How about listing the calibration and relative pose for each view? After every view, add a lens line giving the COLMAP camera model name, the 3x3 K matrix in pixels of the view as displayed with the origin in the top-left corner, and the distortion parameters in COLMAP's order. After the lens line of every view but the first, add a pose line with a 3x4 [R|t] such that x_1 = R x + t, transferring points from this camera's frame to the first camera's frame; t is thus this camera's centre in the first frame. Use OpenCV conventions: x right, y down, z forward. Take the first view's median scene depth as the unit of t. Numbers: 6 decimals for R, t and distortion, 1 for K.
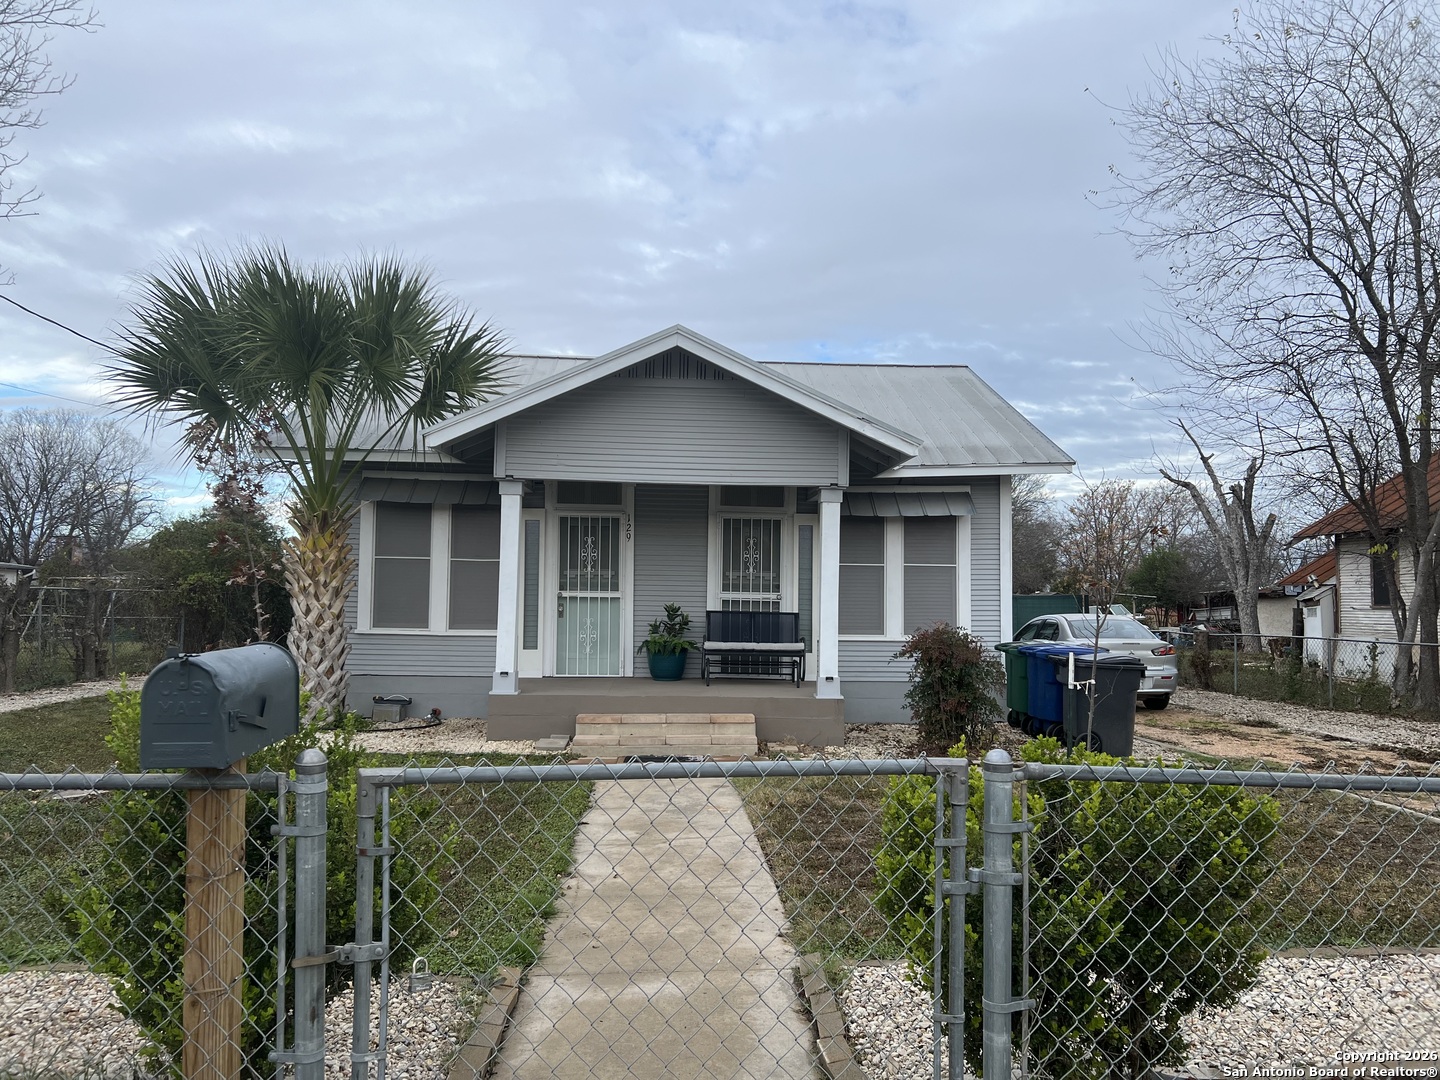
lens RADIAL K [[1093.2, 0, 720.8], [0, 1093.2, 546.0], [0, 0, 1]] dist [0.057325, -0.066516]
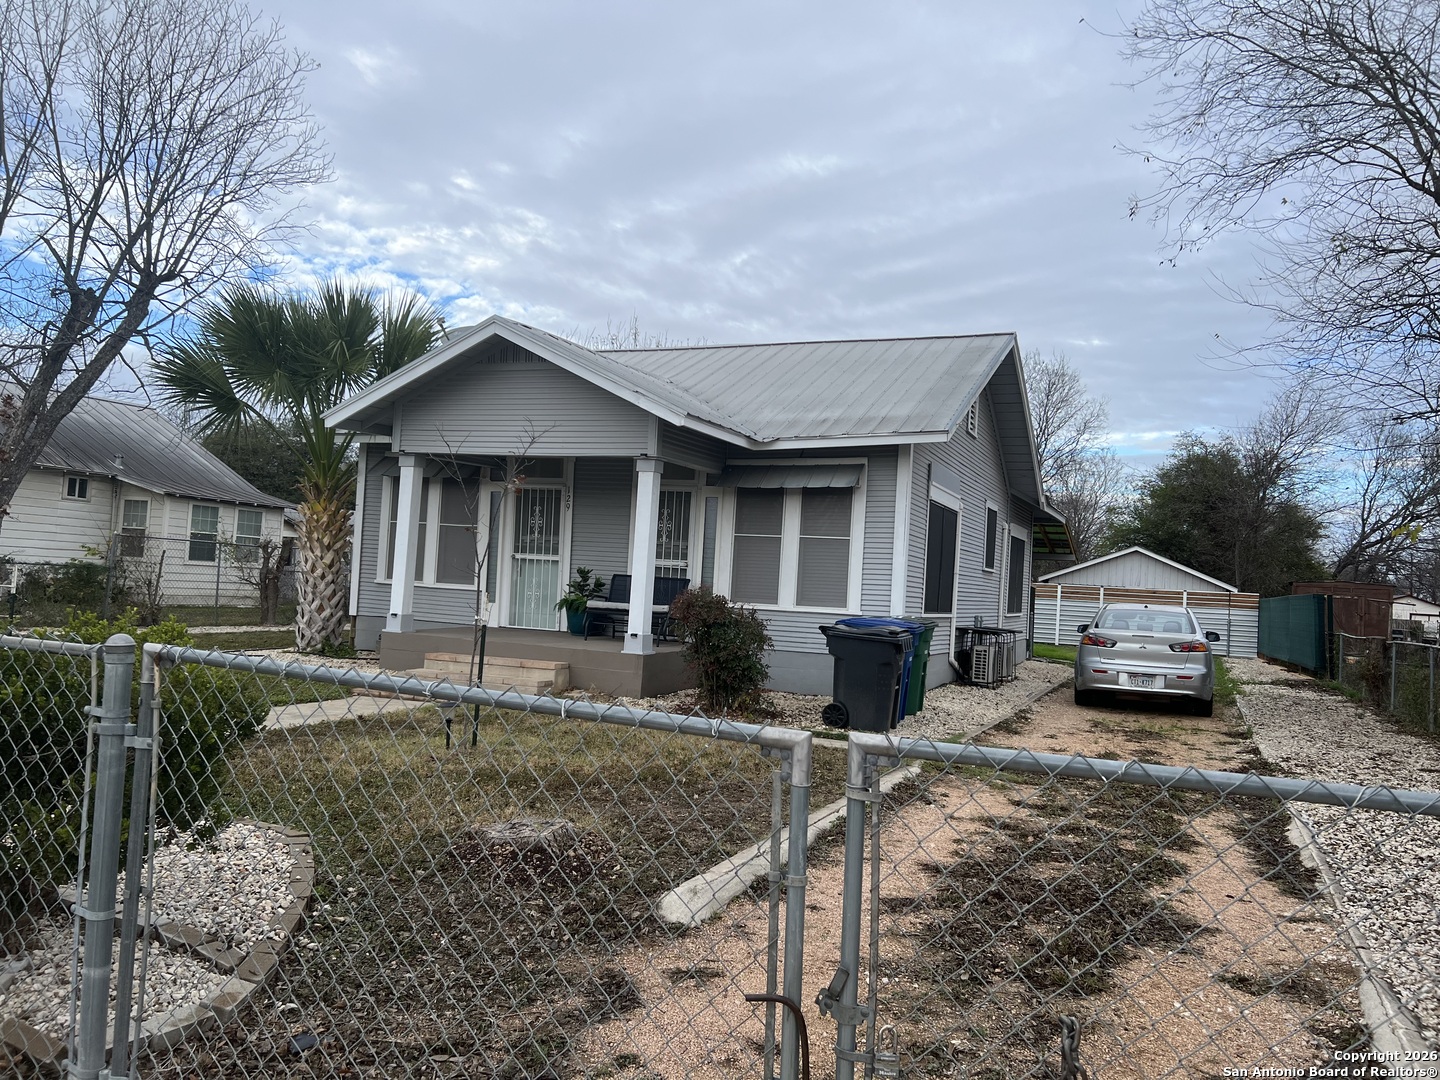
lens RADIAL K [[1093.2, 0, 732.6], [0, 1093.2, 536.2], [0, 0, 1]] dist [0.057325, -0.066516]
pose [[0.889802, 0.017851, -0.455998, 0.578908], [-0.021102, 0.999775, -0.002039, 0.020671], [0.455859, 0.011436, 0.889978, 0.080129]]
